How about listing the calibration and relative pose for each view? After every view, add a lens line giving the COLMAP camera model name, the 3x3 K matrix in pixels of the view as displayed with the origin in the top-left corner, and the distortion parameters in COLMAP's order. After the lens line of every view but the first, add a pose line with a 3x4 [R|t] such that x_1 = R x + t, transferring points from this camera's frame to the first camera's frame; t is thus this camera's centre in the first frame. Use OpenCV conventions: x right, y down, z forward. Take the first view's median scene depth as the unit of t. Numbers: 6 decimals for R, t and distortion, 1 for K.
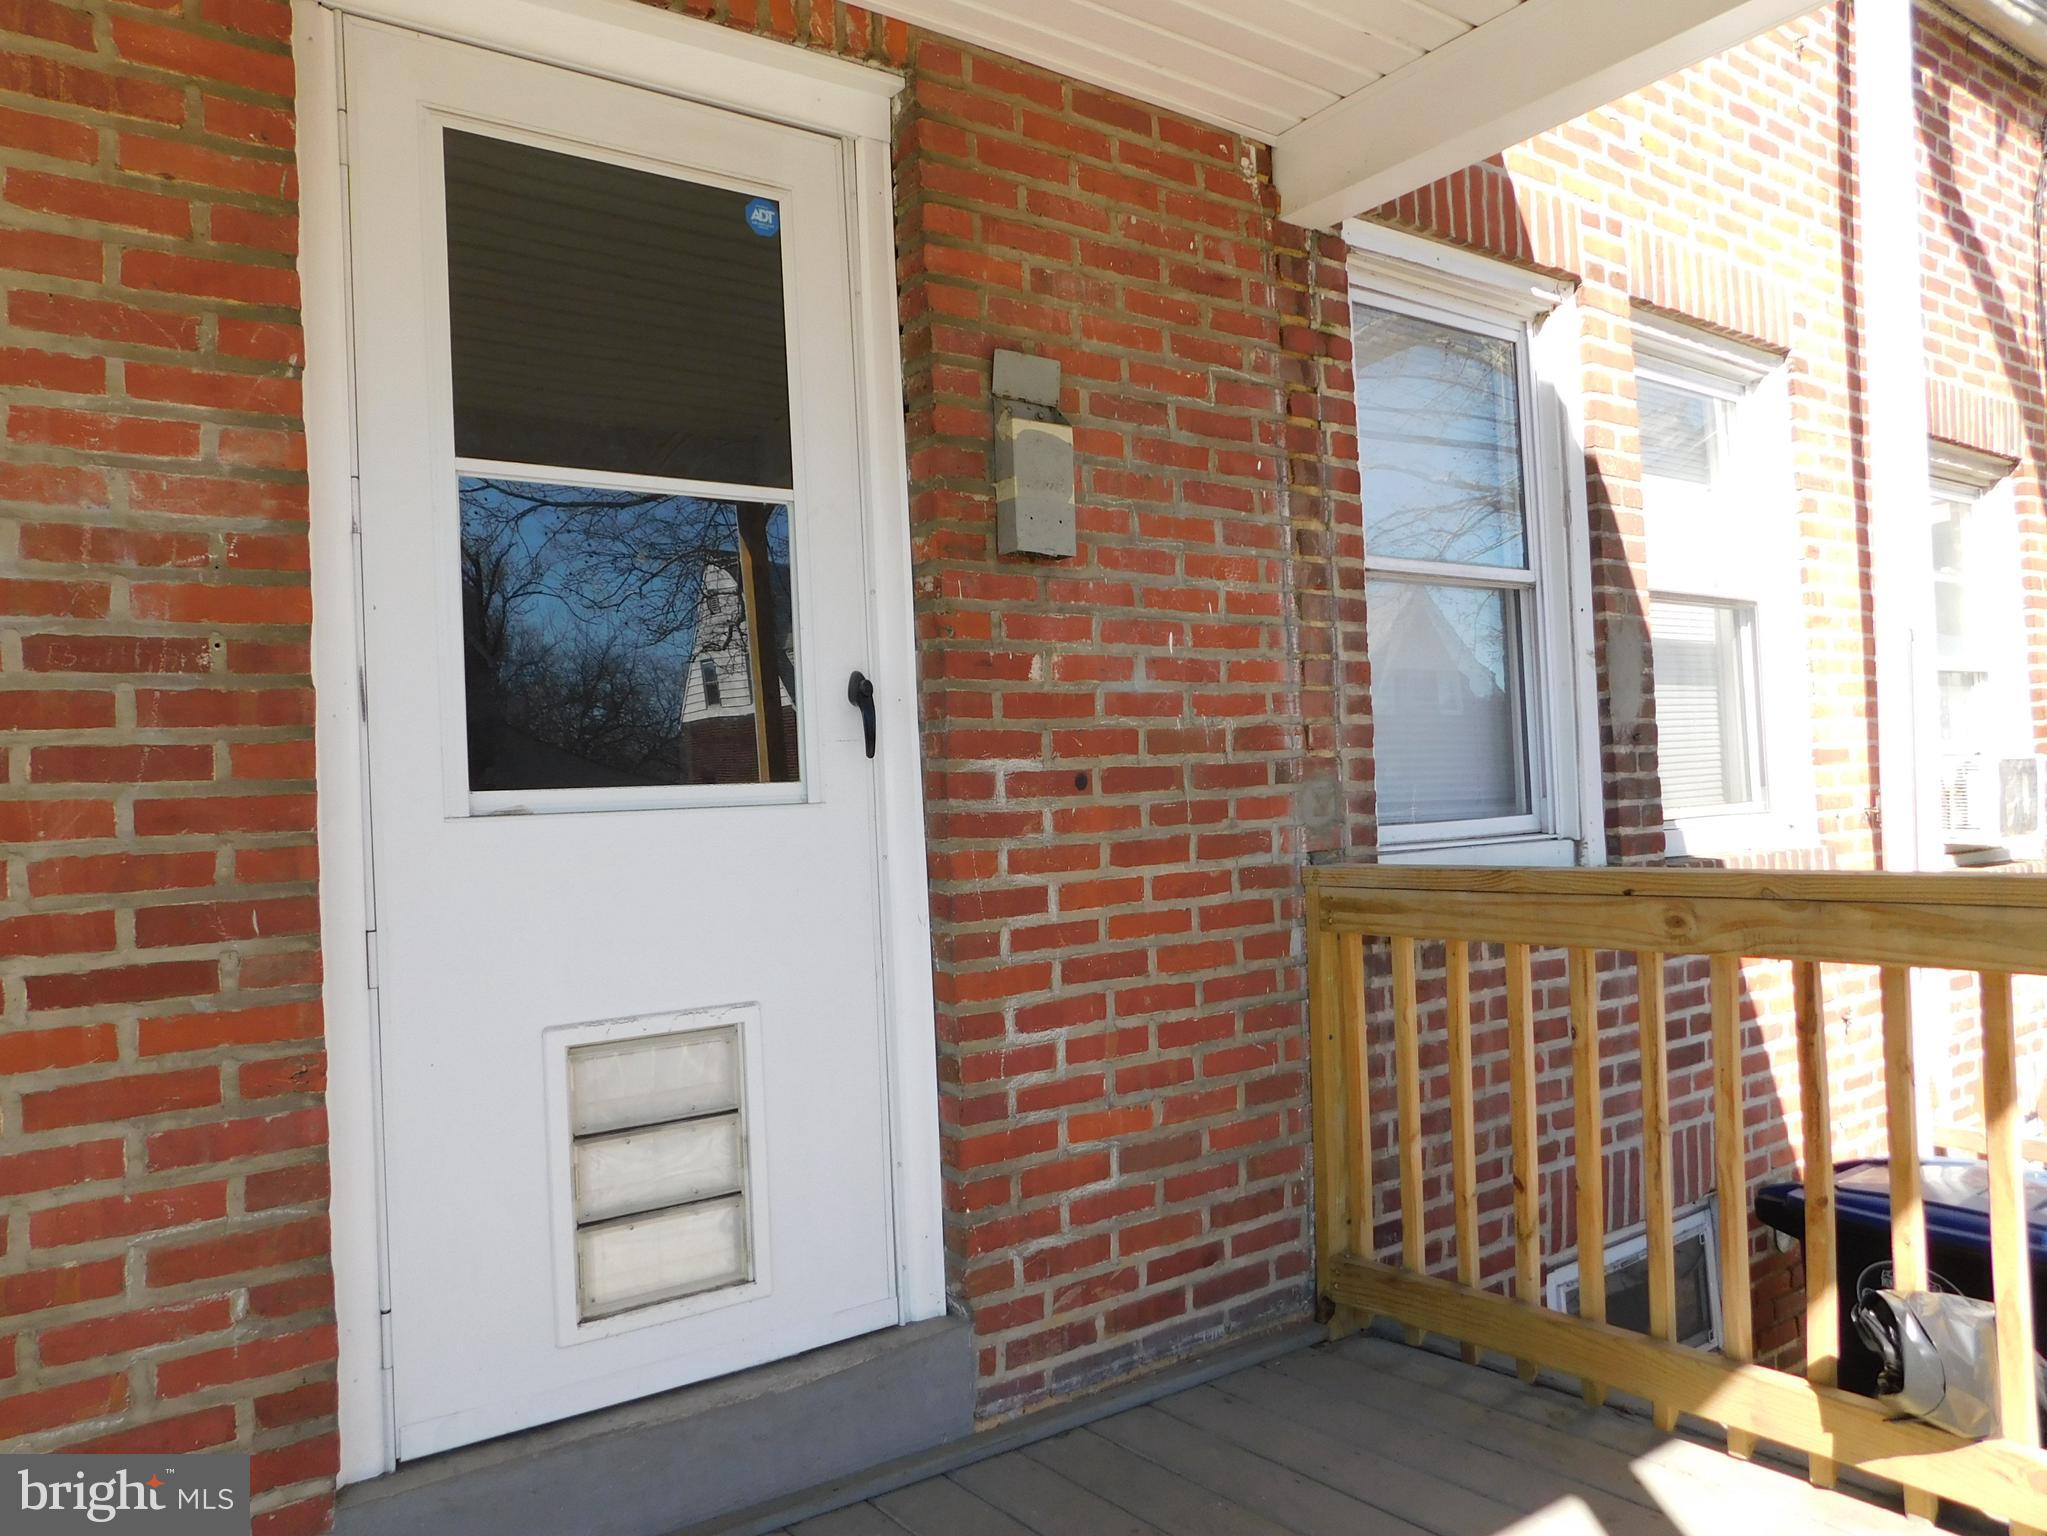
lens RADIAL K [[1466.5, 0, 1017.4], [0, 1466.5, 763.4], [0, 0, 1]] dist [-0.055603, 0.057310]
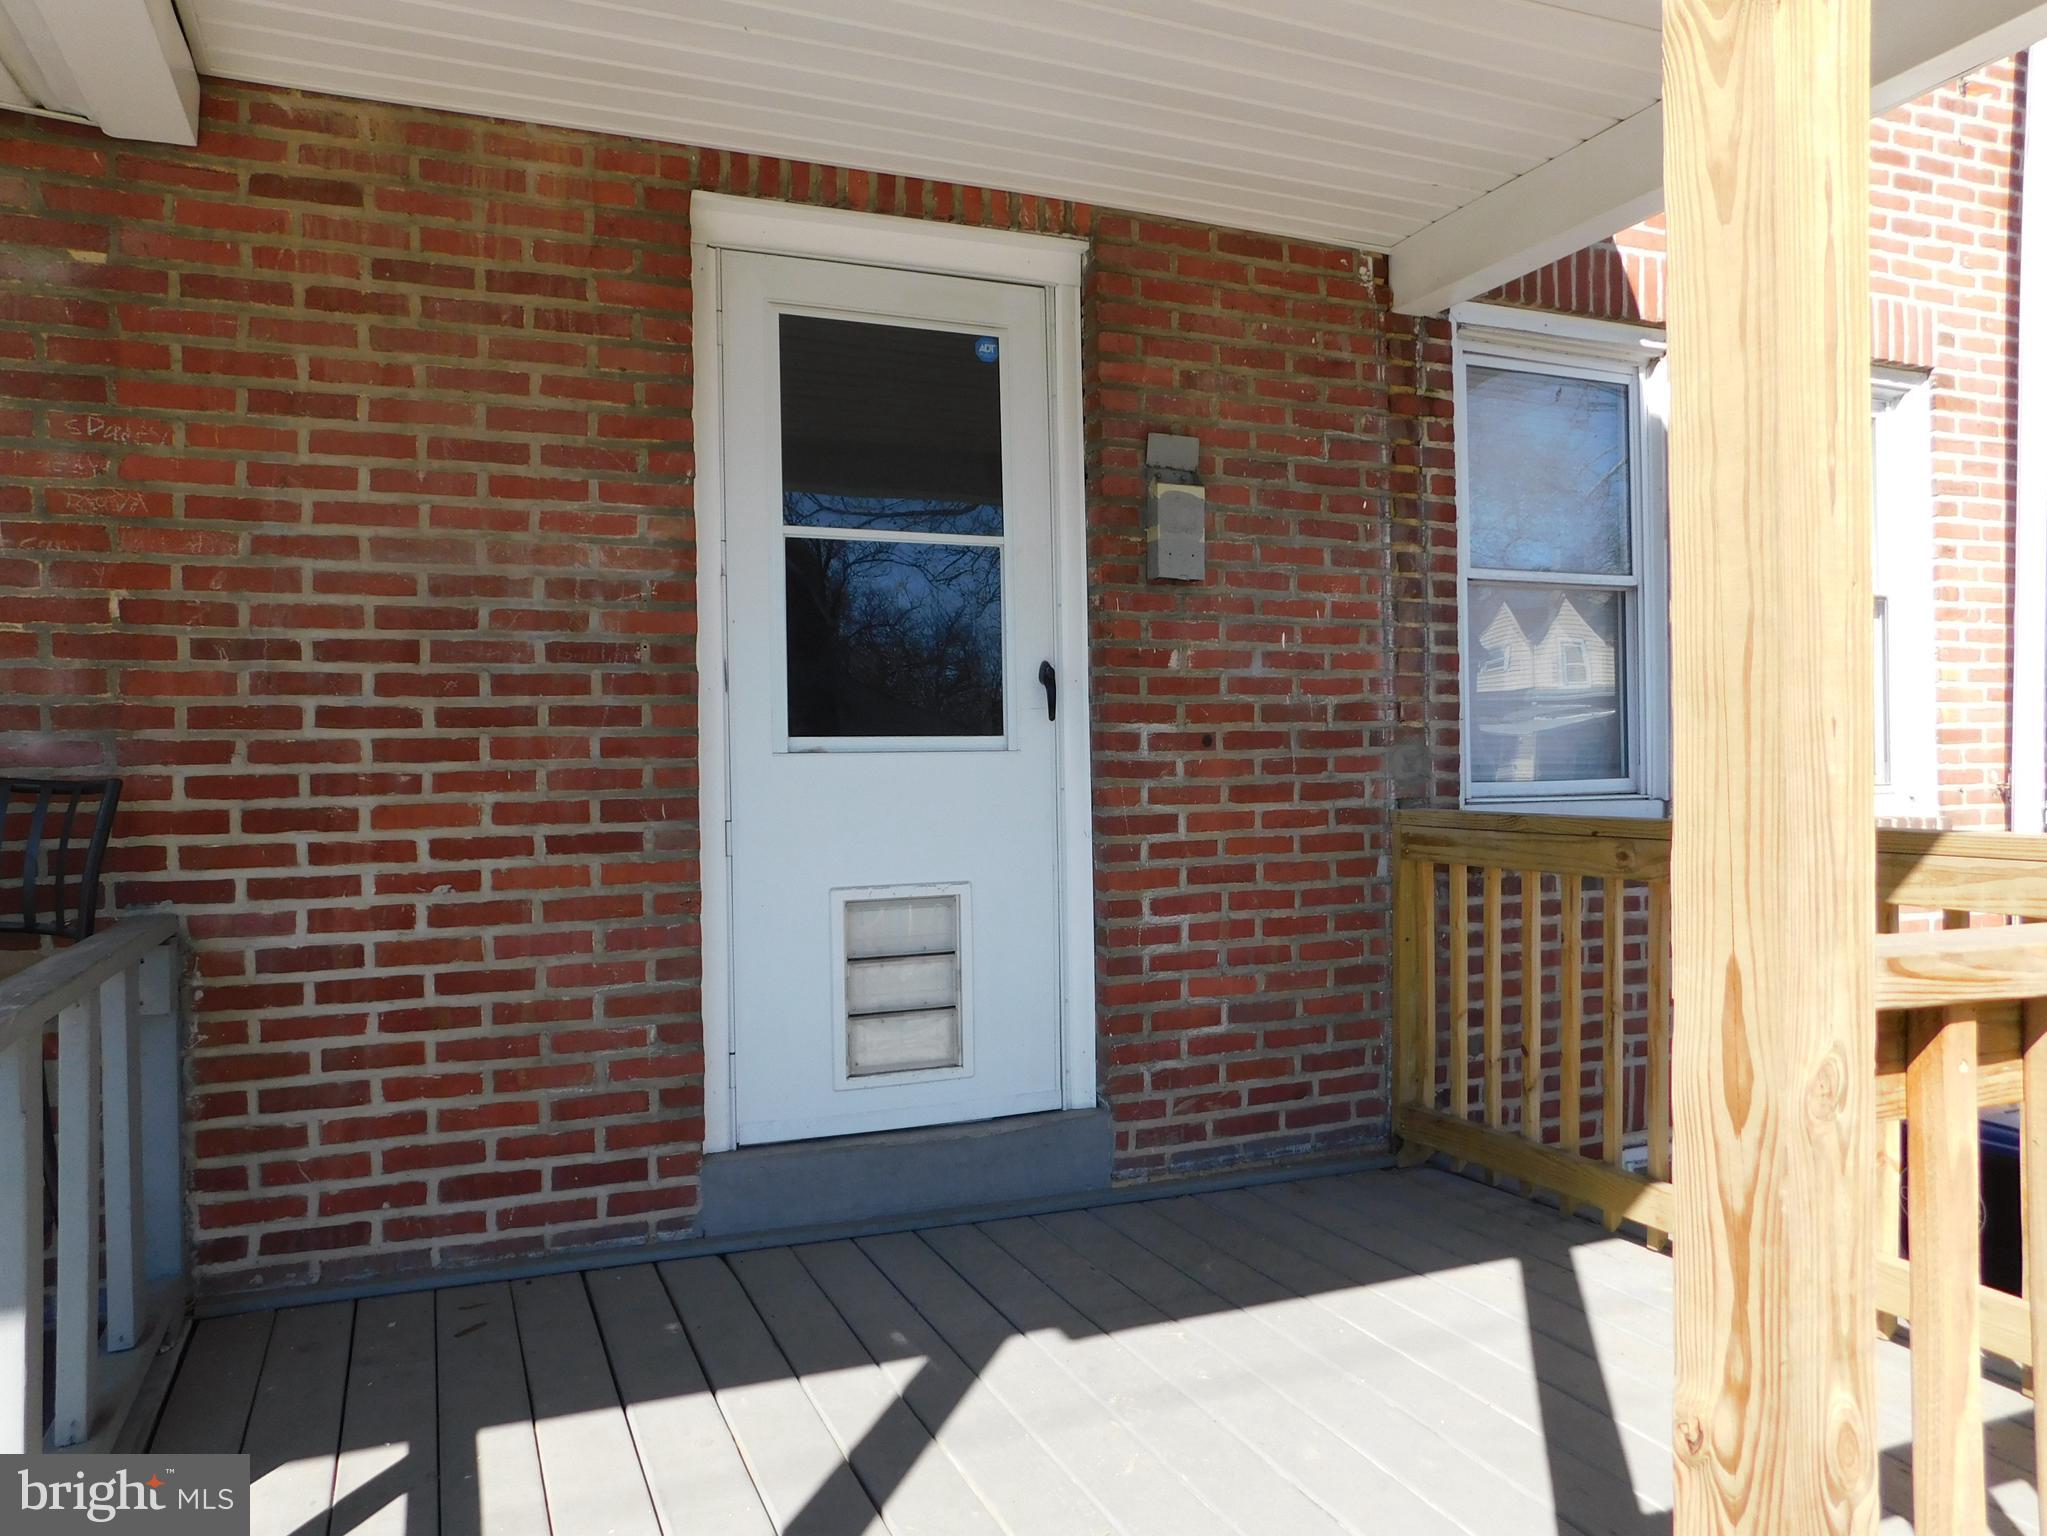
lens RADIAL K [[1466.5, 0, 1017.4], [0, 1466.5, 763.4], [0, 0, 1]] dist [-0.055603, 0.057310]
pose [[0.971688, 0.029841, -0.234374, 0.194799], [-0.022292, 0.999146, 0.034796, -0.010533], [0.235213, -0.028586, 0.971523, -0.397382]]
